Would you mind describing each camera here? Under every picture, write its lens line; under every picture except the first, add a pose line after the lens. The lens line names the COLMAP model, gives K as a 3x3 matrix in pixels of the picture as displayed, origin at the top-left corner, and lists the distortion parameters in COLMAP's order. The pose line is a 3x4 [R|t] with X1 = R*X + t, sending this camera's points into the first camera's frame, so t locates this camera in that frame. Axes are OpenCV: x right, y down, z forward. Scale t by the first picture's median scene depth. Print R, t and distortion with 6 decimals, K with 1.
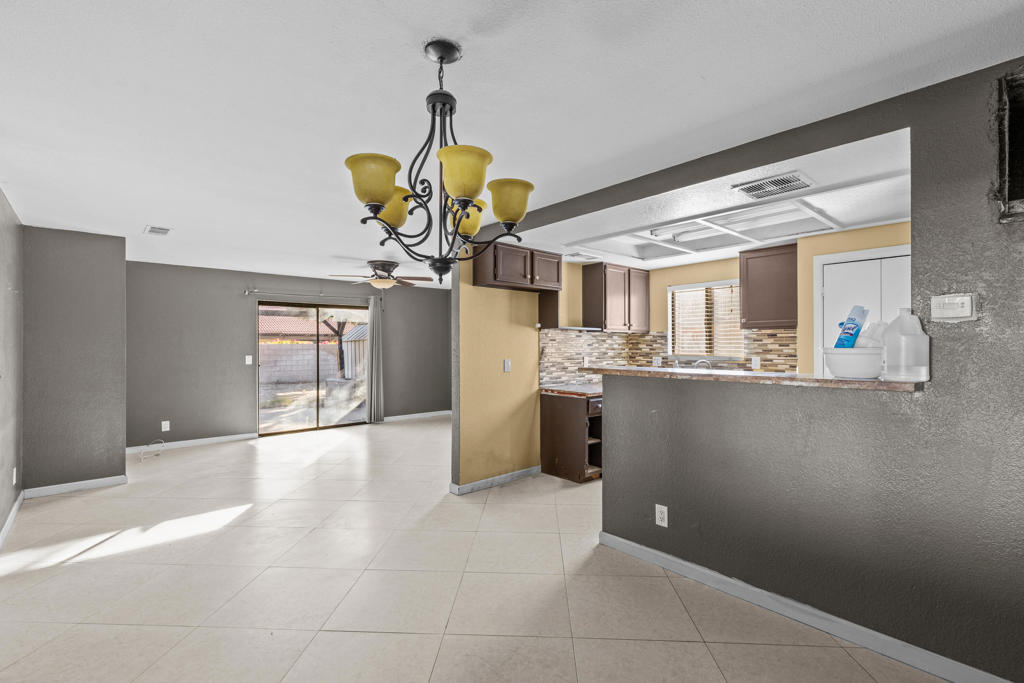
lens RADIAL K [[467.6, 0, 511.3], [0, 467.6, 347.0], [0, 0, 1]] dist [0.002172, -0.000199]
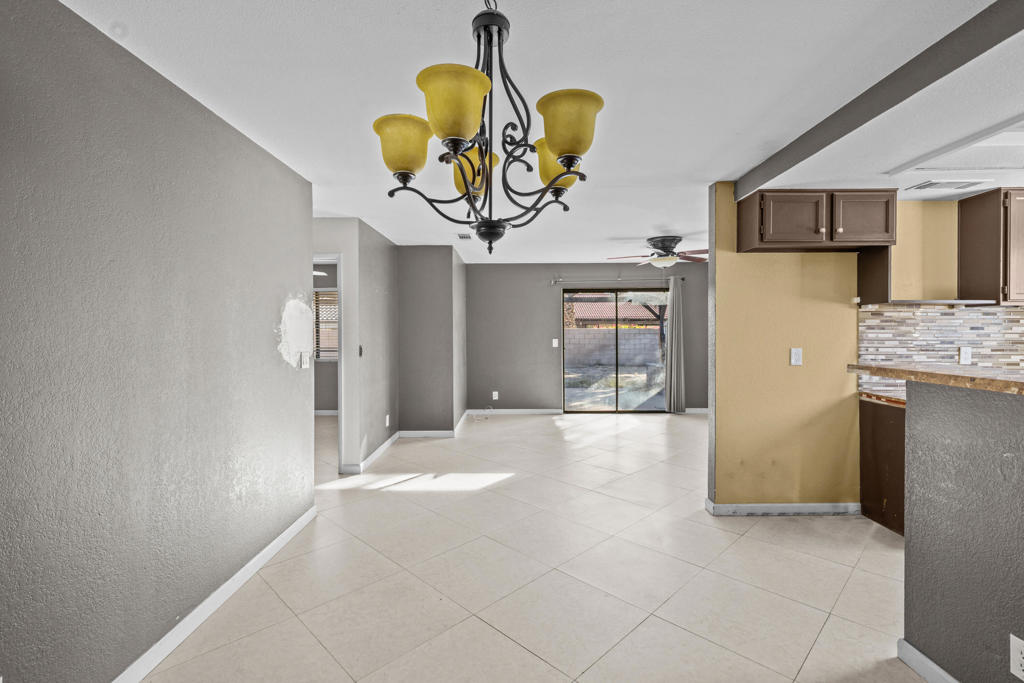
lens RADIAL K [[470.5, 0, 509.9], [0, 470.5, 339.1], [0, 0, 1]] dist [0.005396, -0.000138]
pose [[0.741033, 0.011563, -0.671369, 0.146145], [-0.000473, 0.999860, 0.016698, 0.000004], [0.671468, -0.012056, 0.740935, 0.143420]]
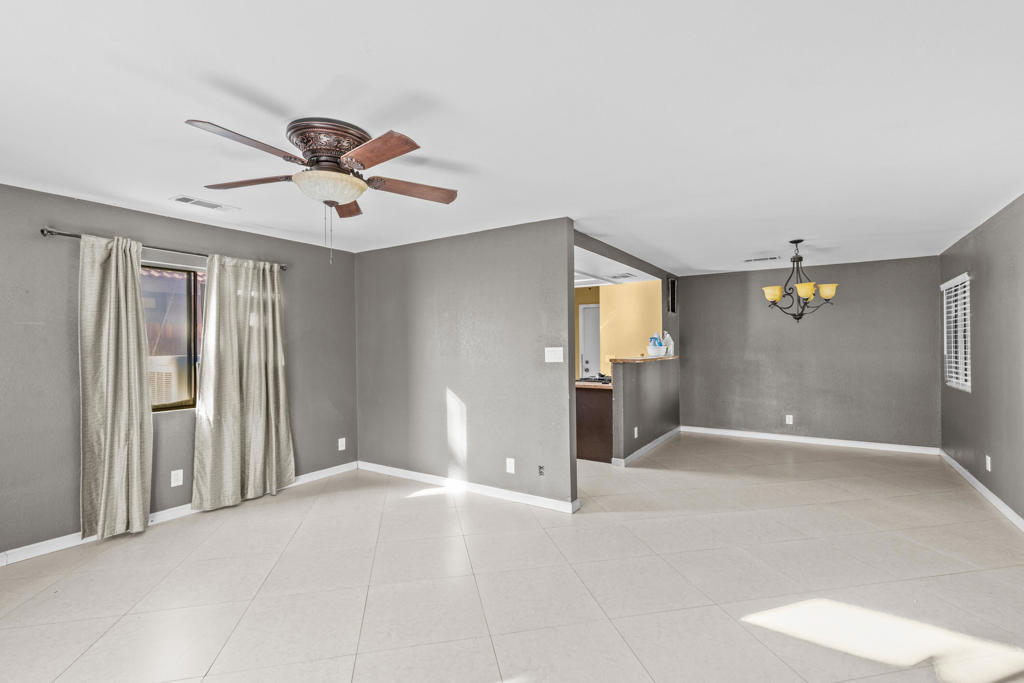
lens RADIAL K [[467.6, 0, 511.3], [0, 467.6, 347.0], [0, 0, 1]] dist [0.002172, -0.000199]
pose [[-0.258167, -0.002330, 0.966098, -0.843557], [0.011641, 0.999917, 0.005523, -0.008605], [-0.966030, 0.012672, -0.258118, 1.174850]]
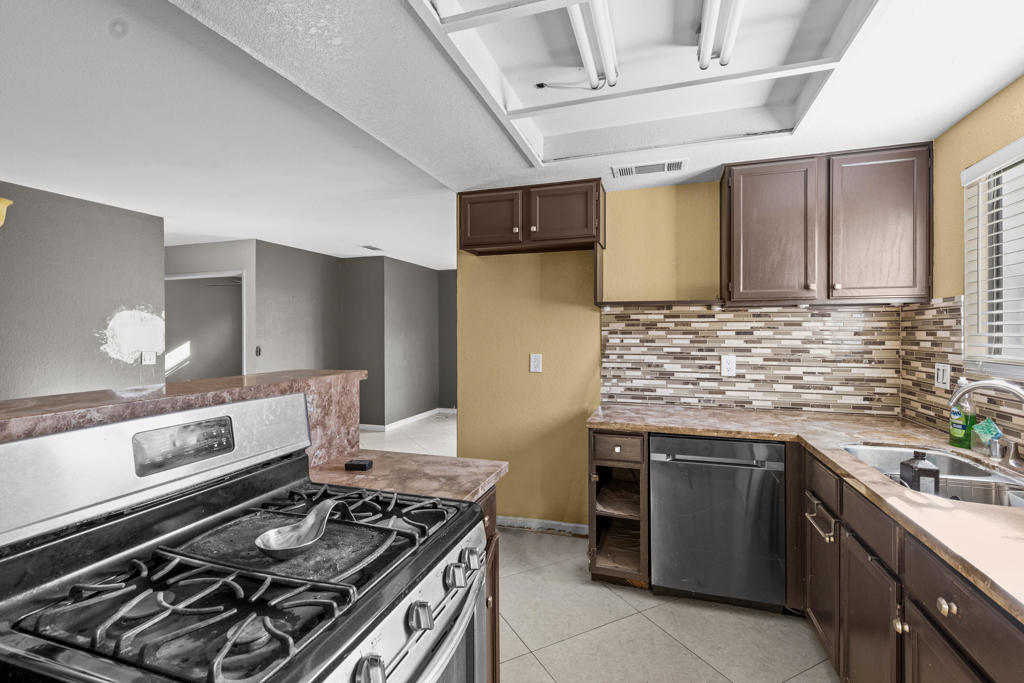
lens RADIAL K [[470.5, 0, 509.9], [0, 470.5, 339.1], [0, 0, 1]] dist [0.005396, -0.000138]
pose [[0.494820, 0.011192, -0.868923, 0.542982], [-0.000934, 0.999923, 0.012348, -0.003956], [0.868995, -0.005298, 0.494792, 0.584606]]
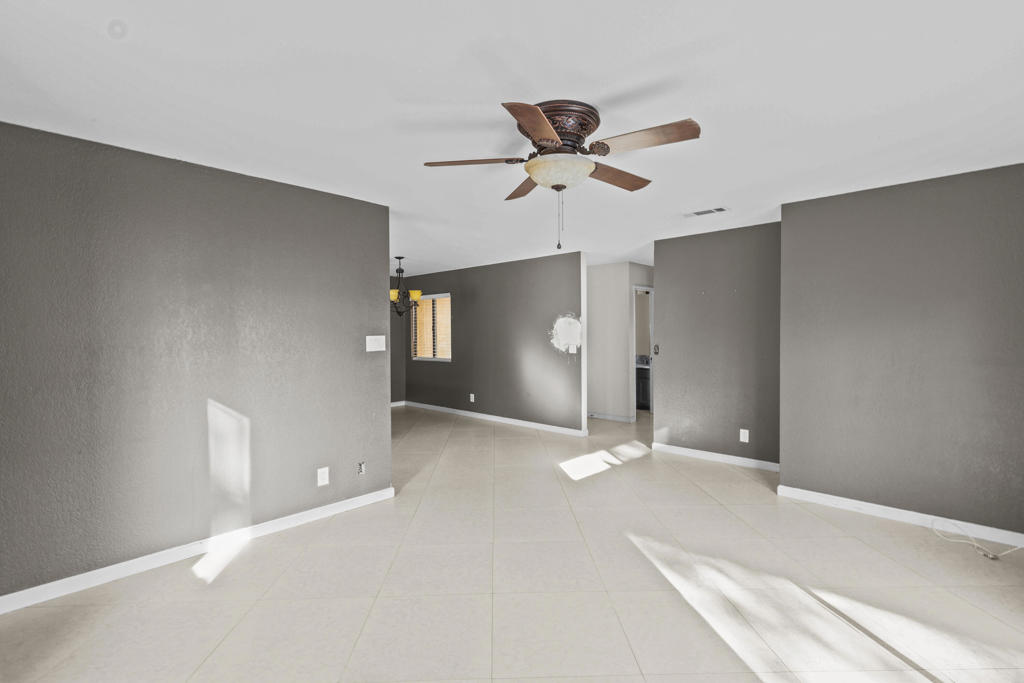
lens RADIAL K [[474.6, 0, 516.1], [0, 474.6, 329.4], [0, 0, 1]] dist [0.000600, -0.000442]
pose [[-0.995579, 0.005019, -0.093791, -0.258592], [0.005011, 0.999987, 0.000324, -0.012353], [0.093791, -0.000147, -0.995592, 1.705028]]
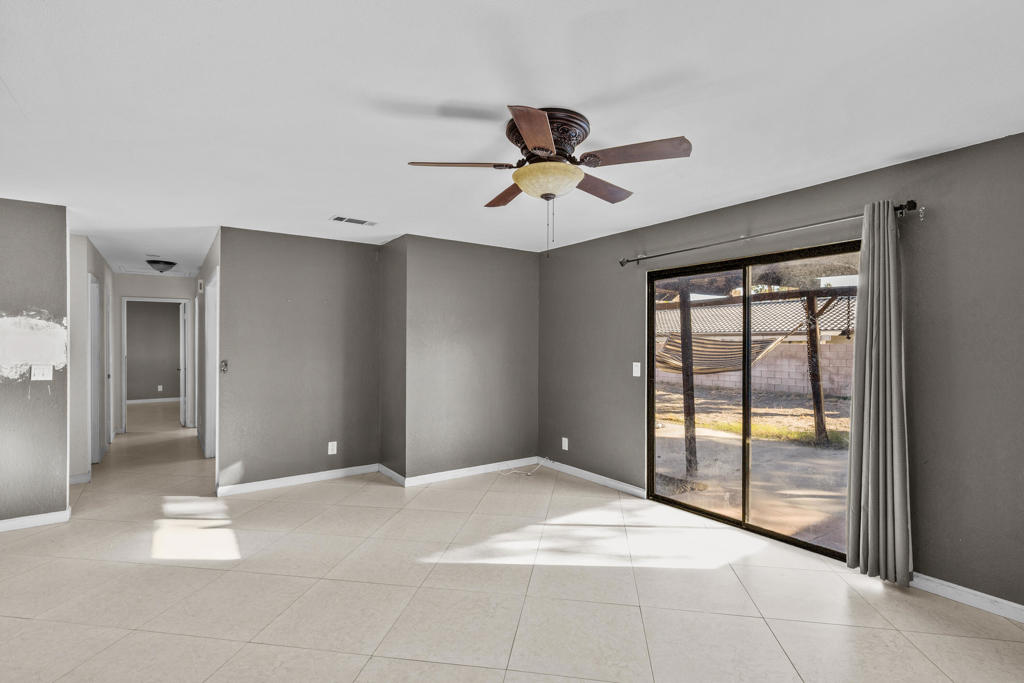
lens RADIAL K [[484.6, 0, 512.7], [0, 484.6, 344.5], [0, 0, 1]] dist [0.016043, 0.000012]
pose [[-0.110794, 0.001821, -0.993842, 0.143021], [-0.006272, 0.999977, 0.002531, -0.008587], [0.993824, 0.006514, -0.110780, 1.246009]]
